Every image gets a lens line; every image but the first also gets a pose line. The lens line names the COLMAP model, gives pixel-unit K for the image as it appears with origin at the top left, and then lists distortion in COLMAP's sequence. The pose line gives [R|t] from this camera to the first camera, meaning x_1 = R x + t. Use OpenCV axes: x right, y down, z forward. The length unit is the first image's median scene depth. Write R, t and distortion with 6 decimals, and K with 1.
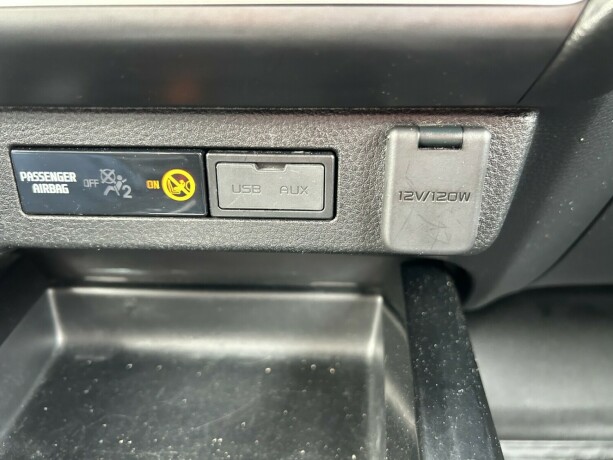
lens RADIAL K [[489.7, 0, 300.0], [0, 489.7, 232.7], [0, 0, 1]] dist [0.032316, -0.045792]
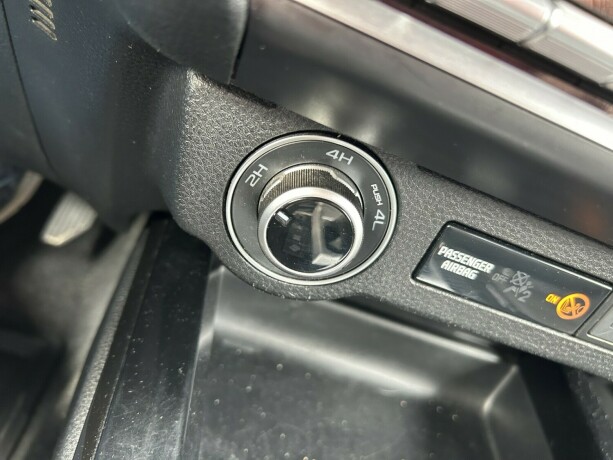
lens RADIAL K [[489.7, 0, 300.0], [0, 489.7, 232.7], [0, 0, 1]] dist [0.032316, -0.045792]
pose [[0.920195, 0.308496, 0.240980, -0.720244], [-0.337763, 0.936880, 0.090399, -0.095384], [-0.197882, -0.164579, 0.966311, 0.094205]]
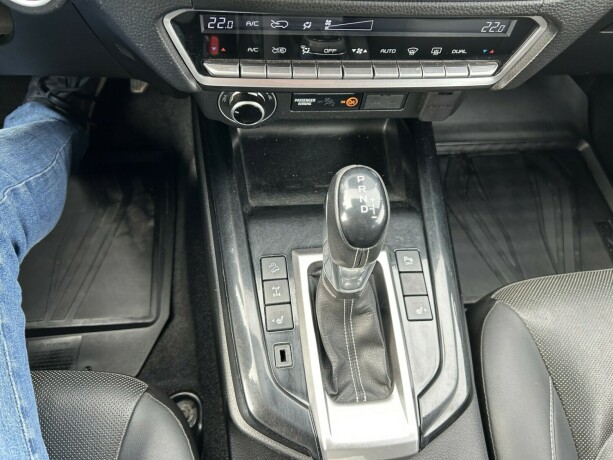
lens RADIAL K [[489.7, 0, 300.0], [0, 489.7, 232.7], [0, 0, 1]] dist [0.032316, -0.045792]
pose [[0.984503, -0.085745, 0.152975, -0.692107], [-0.022978, 0.801719, 0.597259, -0.780906], [-0.173855, -0.591519, 0.787325, -1.067604]]
